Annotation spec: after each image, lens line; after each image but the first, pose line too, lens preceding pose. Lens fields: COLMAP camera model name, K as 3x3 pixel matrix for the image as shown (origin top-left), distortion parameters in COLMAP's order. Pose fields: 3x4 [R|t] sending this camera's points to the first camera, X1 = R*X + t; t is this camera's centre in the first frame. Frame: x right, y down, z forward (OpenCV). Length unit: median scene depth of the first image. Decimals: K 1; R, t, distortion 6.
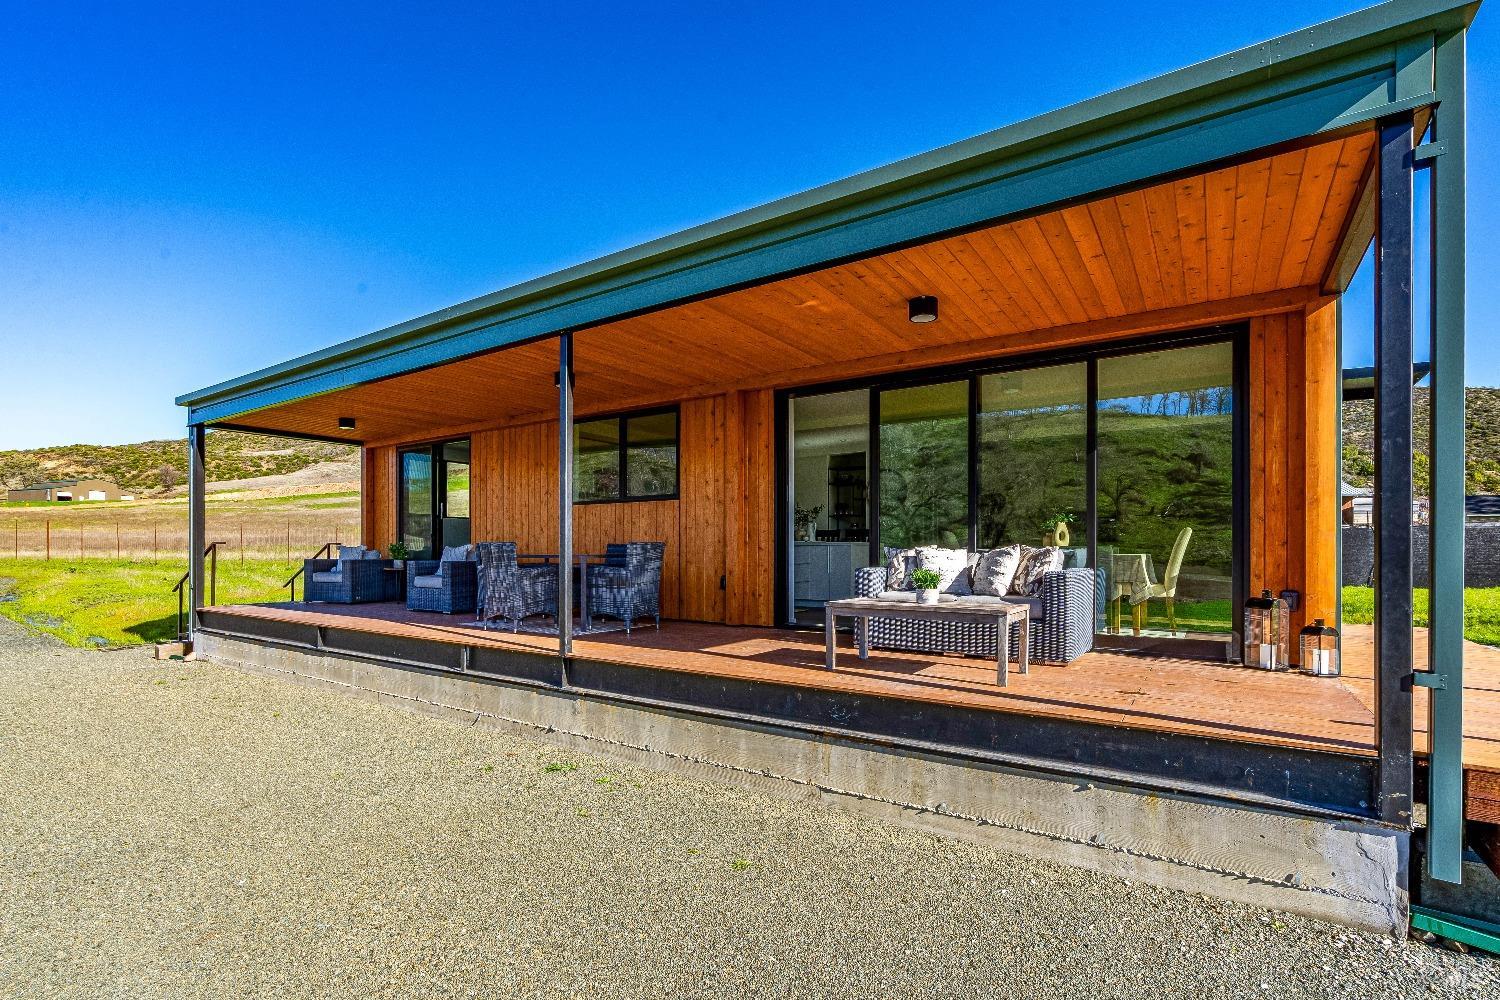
lens RADIAL K [[696.9, 0, 747.5], [0, 696.9, 546.9], [0, 0, 1]] dist [-0.009130, -0.000164]
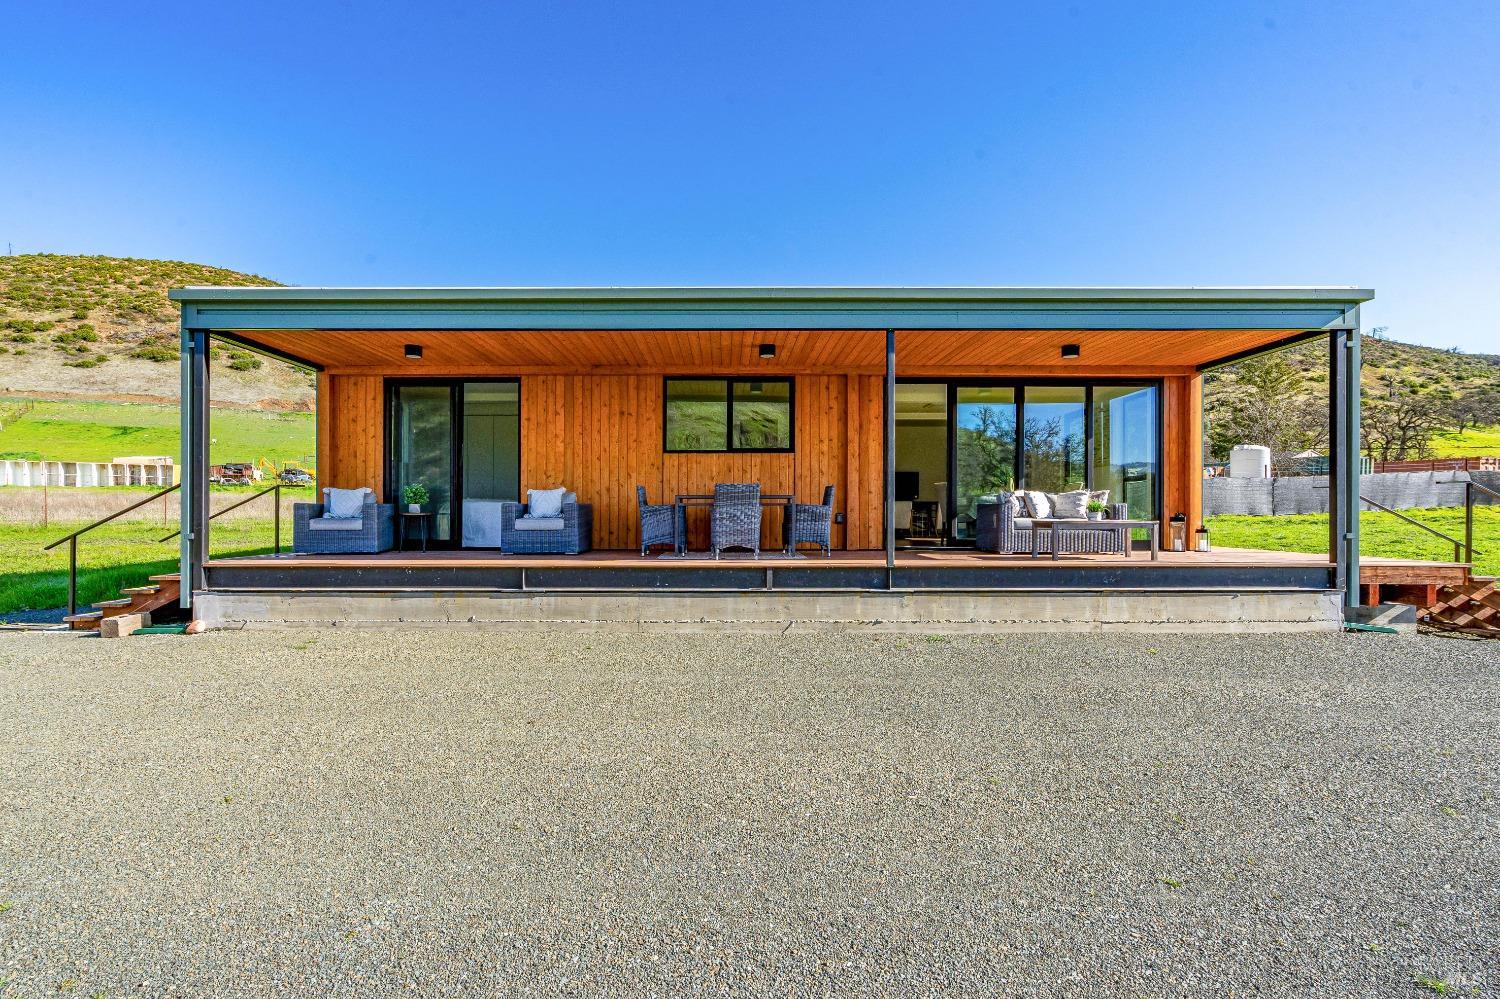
lens RADIAL K [[688.8, 0, 726.7], [0, 688.8, 503.6], [0, 0, 1]] dist [-0.012172, 0.000009]
pose [[0.834247, 0.002302, 0.551386, -1.215845], [-0.001845, 0.999997, -0.001384, 0.034107], [-0.551388, 0.000138, 0.834249, 0.045588]]
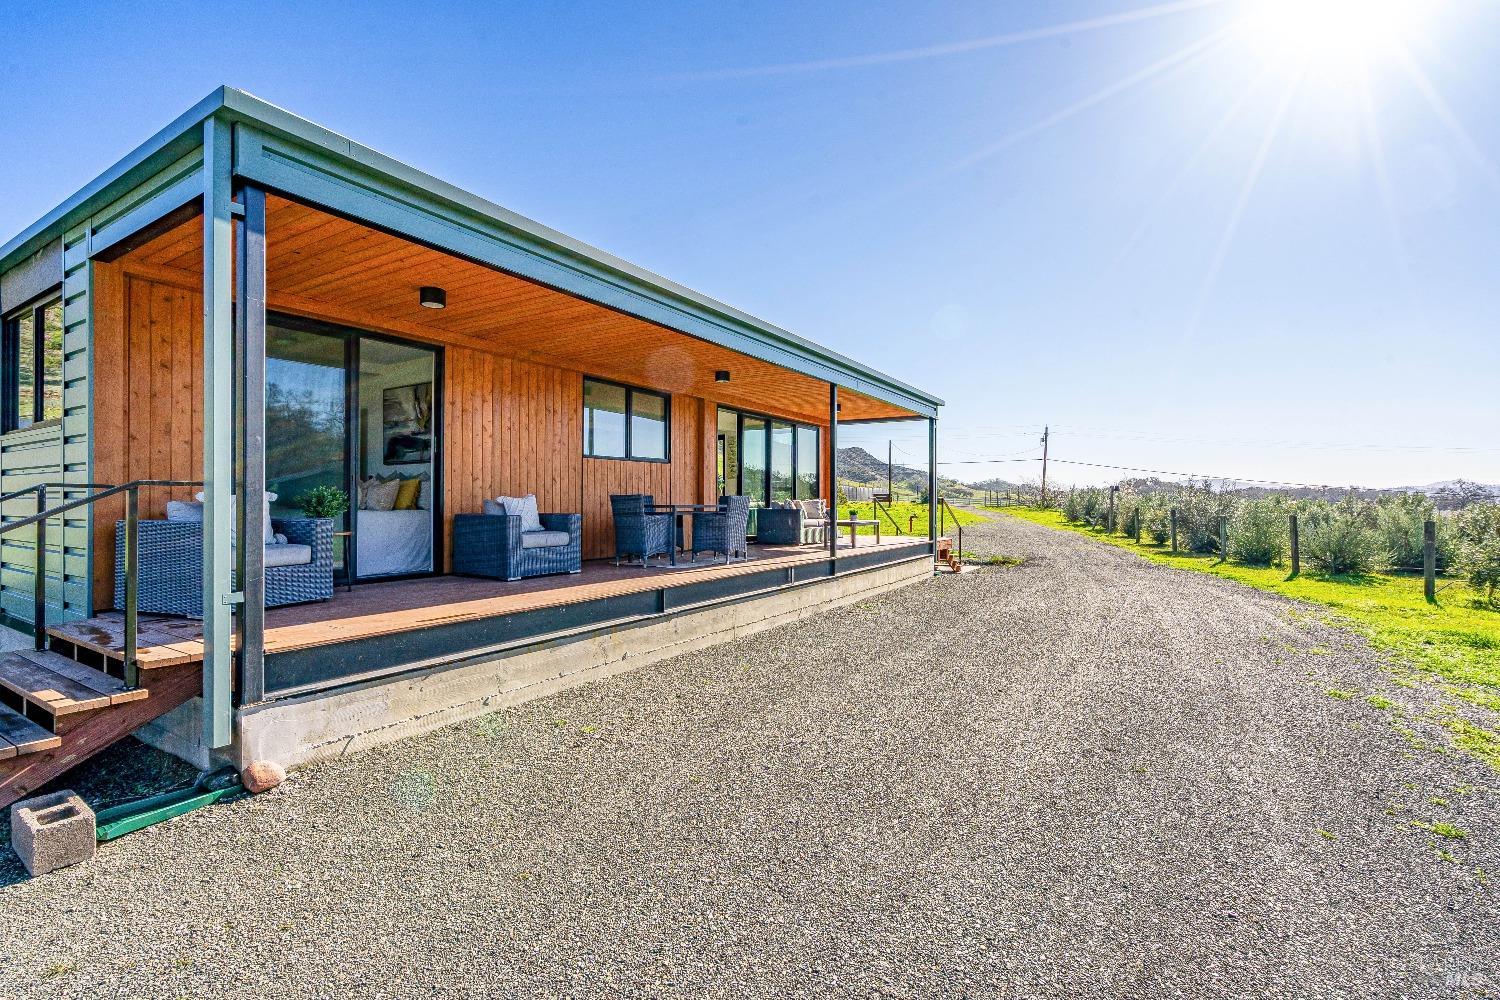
lens RADIAL K [[688.8, 0, 726.7], [0, 688.8, 504.1], [0, 0, 1]] dist [-0.012172, 0.000009]
pose [[-0.014369, -0.007267, 0.999870, -1.998344], [-0.008029, 0.999942, 0.007152, 0.000017], [-0.999865, -0.007925, -0.014426, 1.246133]]
